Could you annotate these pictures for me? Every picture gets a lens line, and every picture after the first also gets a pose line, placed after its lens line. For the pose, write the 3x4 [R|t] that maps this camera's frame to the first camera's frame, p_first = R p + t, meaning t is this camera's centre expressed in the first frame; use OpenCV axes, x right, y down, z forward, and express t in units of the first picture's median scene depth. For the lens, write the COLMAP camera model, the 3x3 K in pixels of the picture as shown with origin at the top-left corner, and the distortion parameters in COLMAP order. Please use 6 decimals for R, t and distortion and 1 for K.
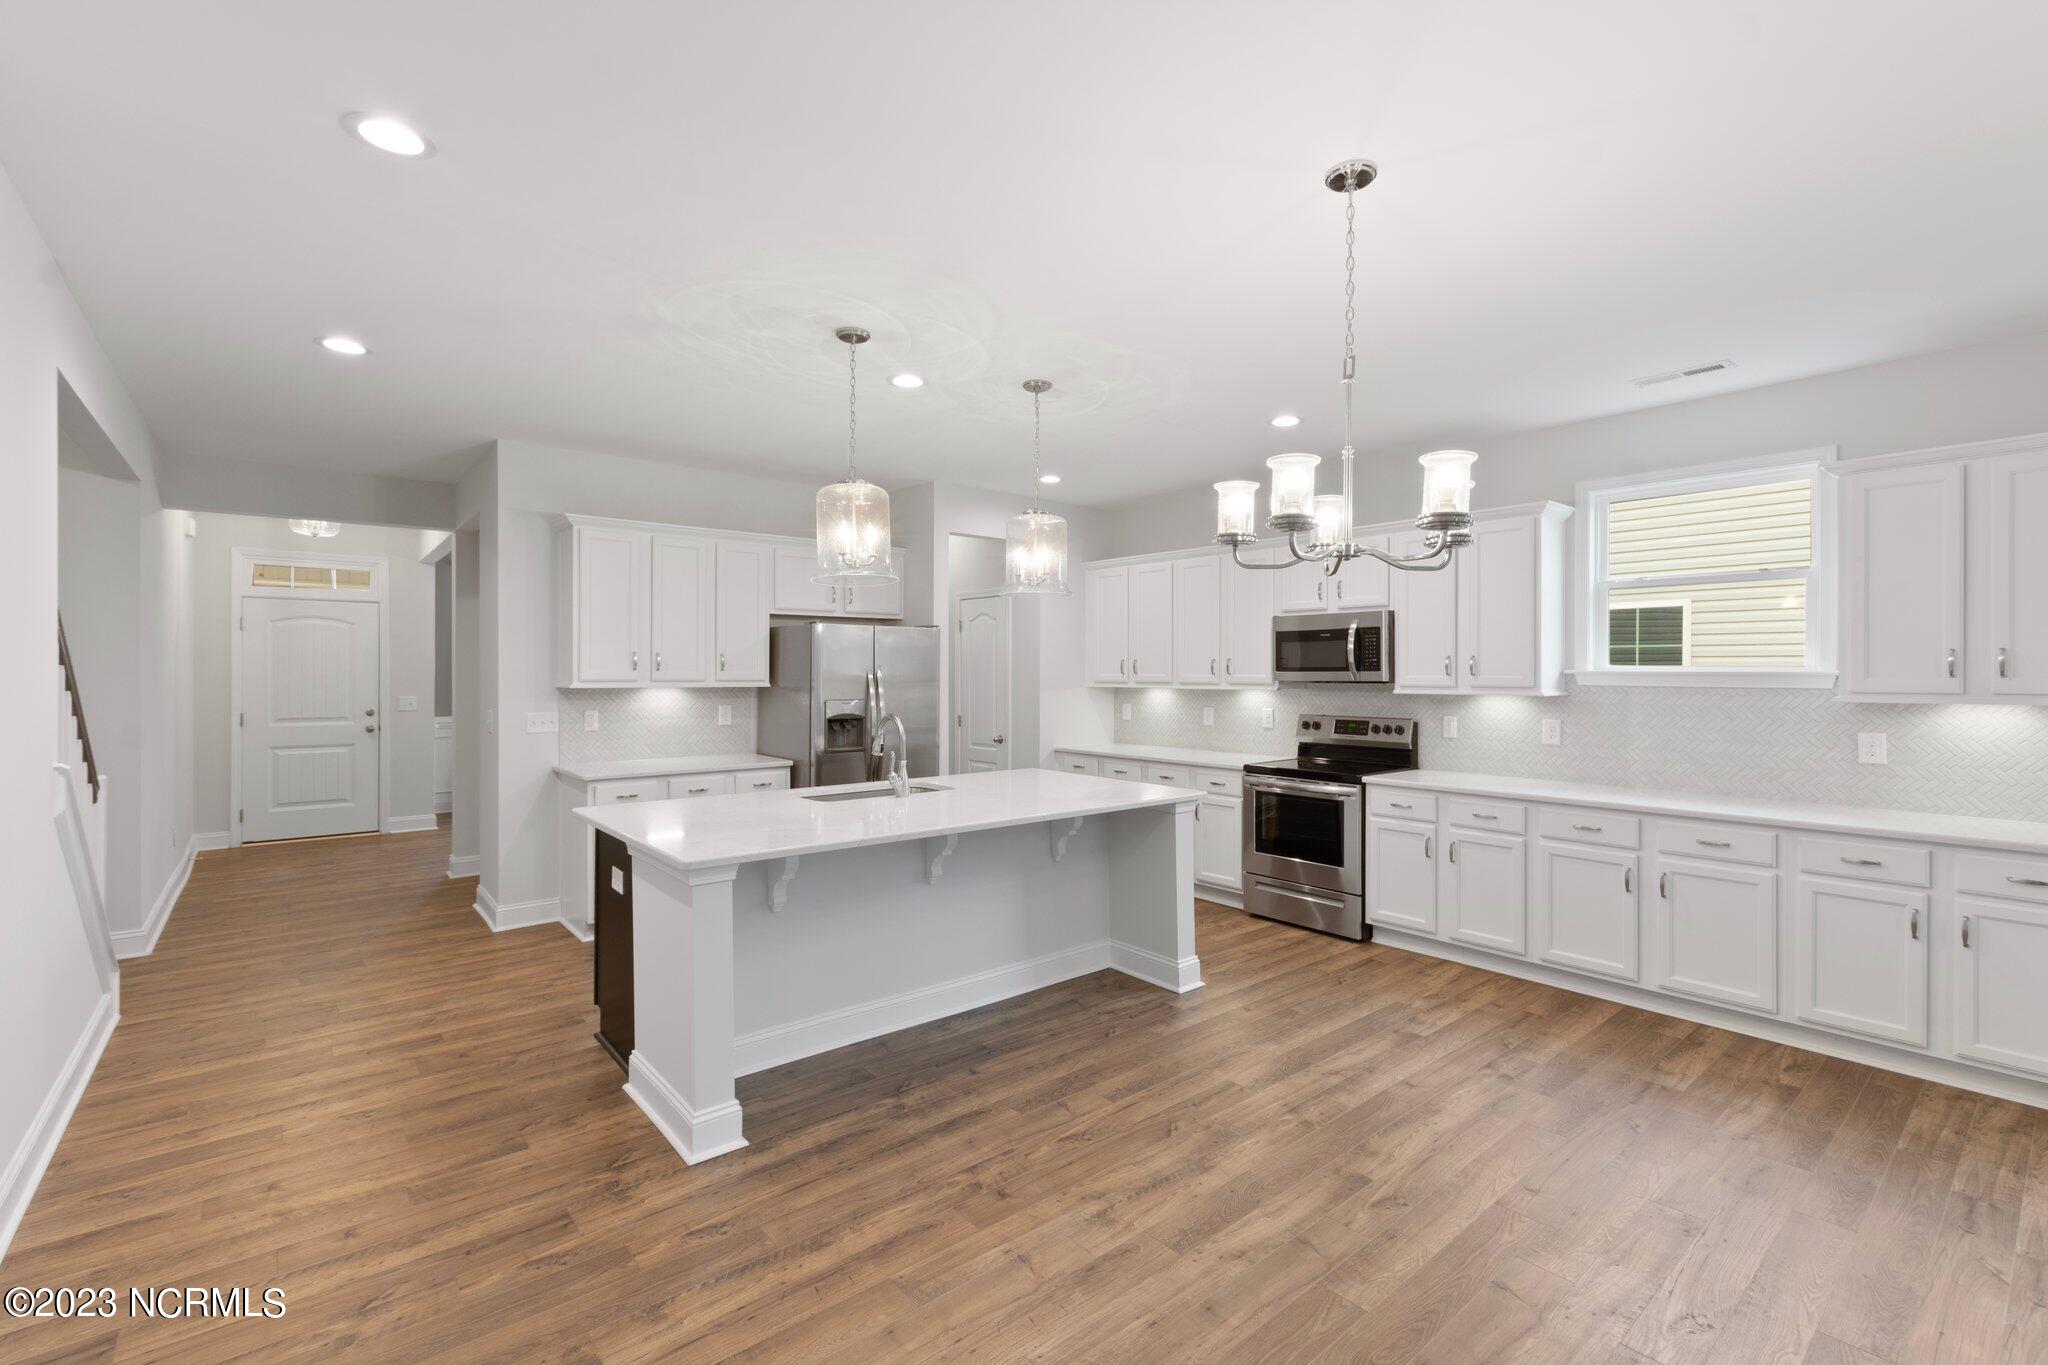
lens RADIAL K [[894.2, 0, 1024.0], [0, 894.2, 682.5], [0, 0, 1]] dist [-0.000559, -0.000210]
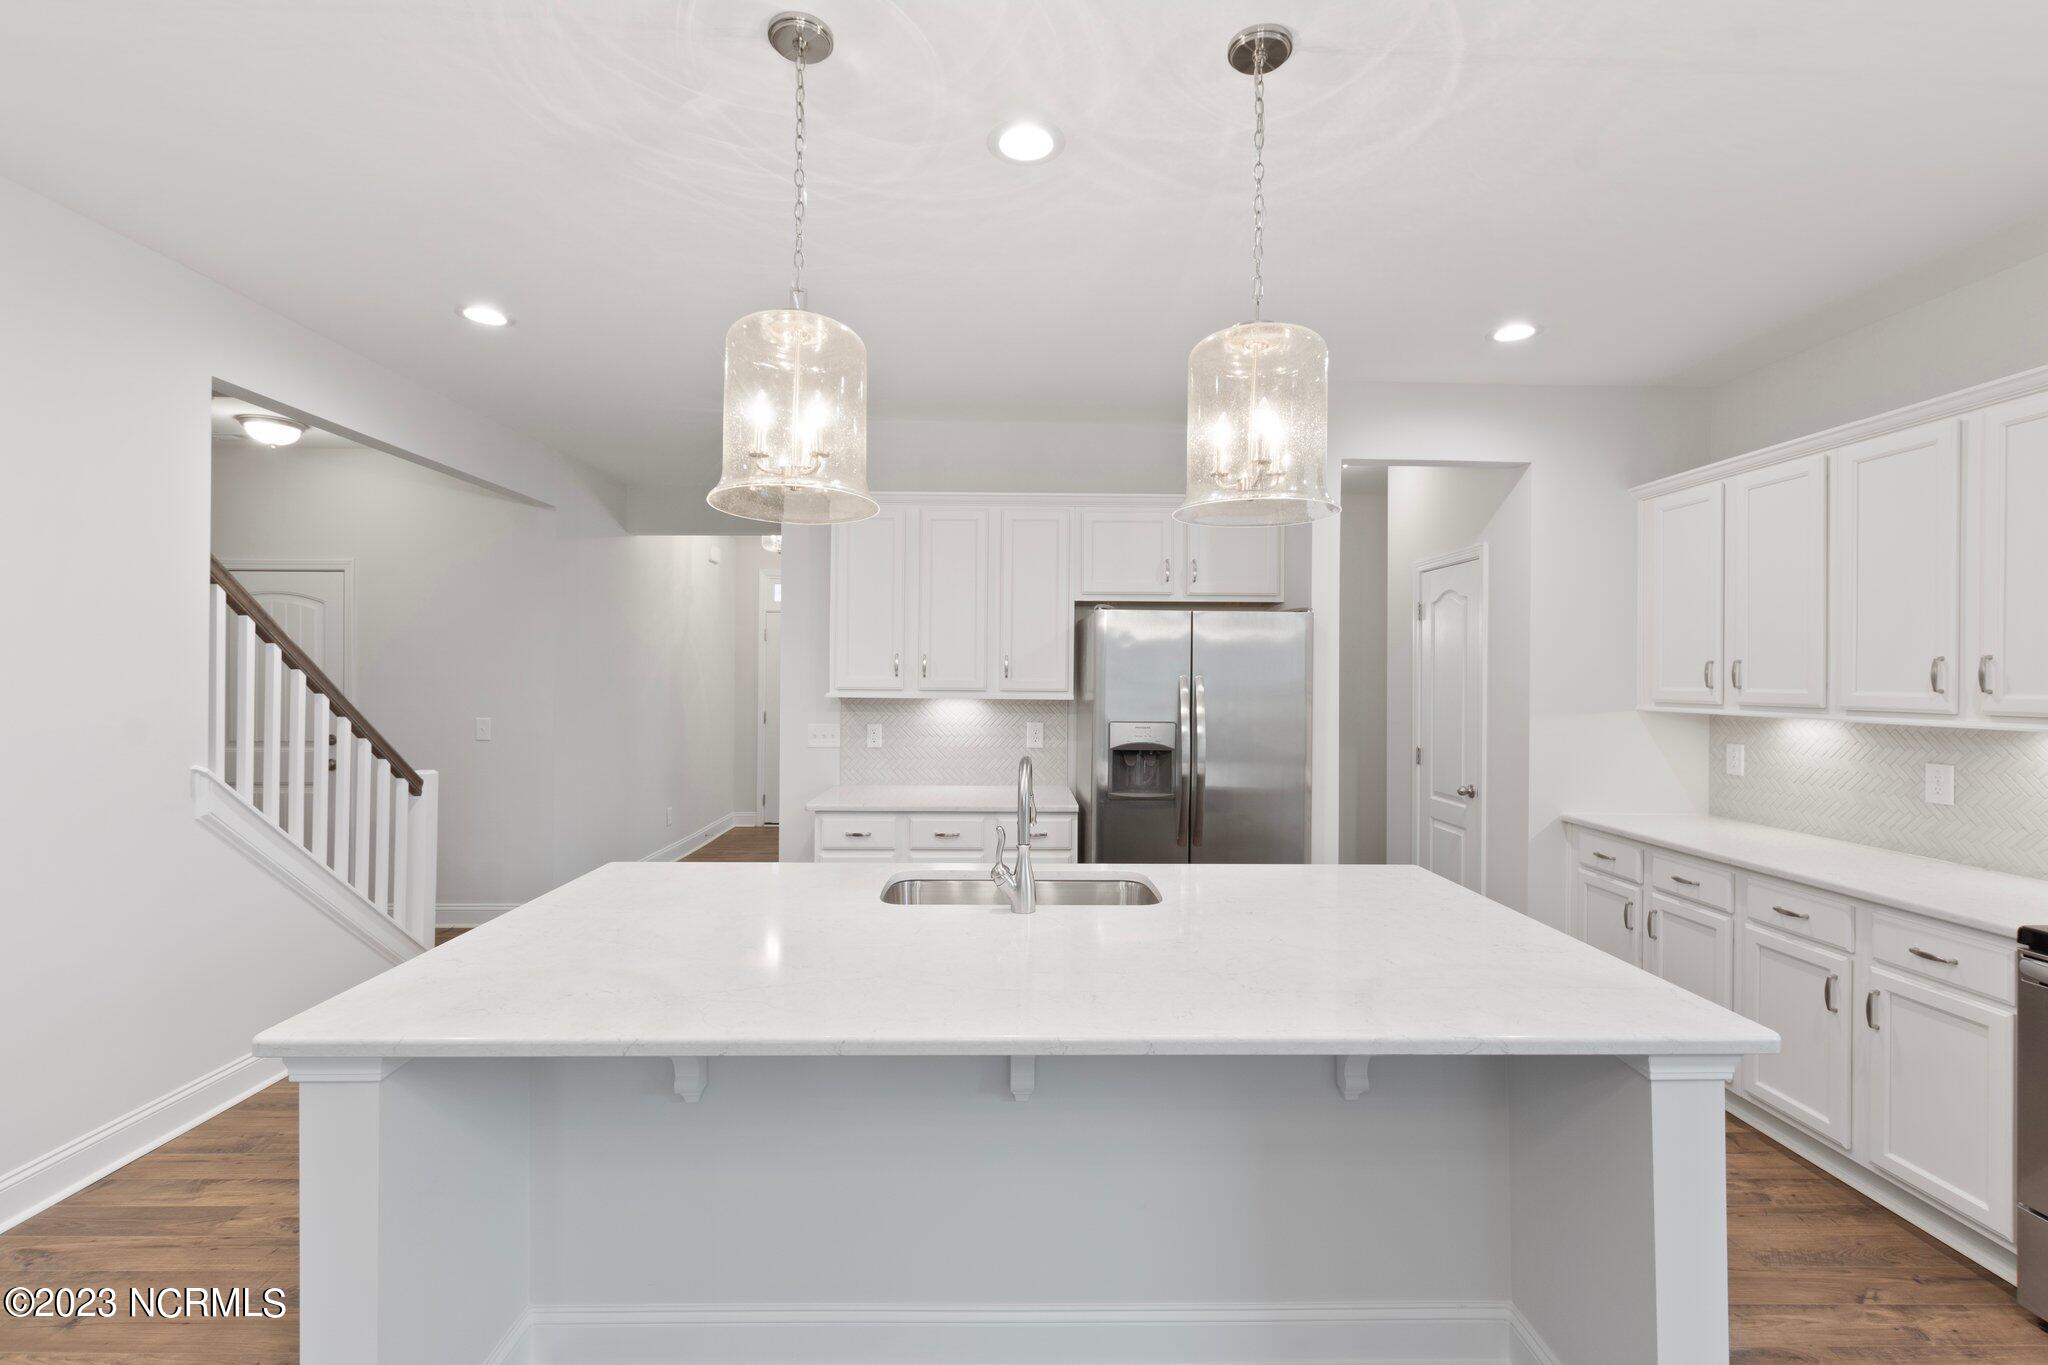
lens RADIAL K [[880.9, 0, 1023.9], [0, 880.9, 675.8], [0, 0, 1]] dist [0.000296, -0.000205]
pose [[0.781467, 0.004437, -0.623931, 0.141952], [-0.014090, 0.999845, -0.010538, -0.007144], [0.623788, 0.017027, 0.781408, 0.417417]]
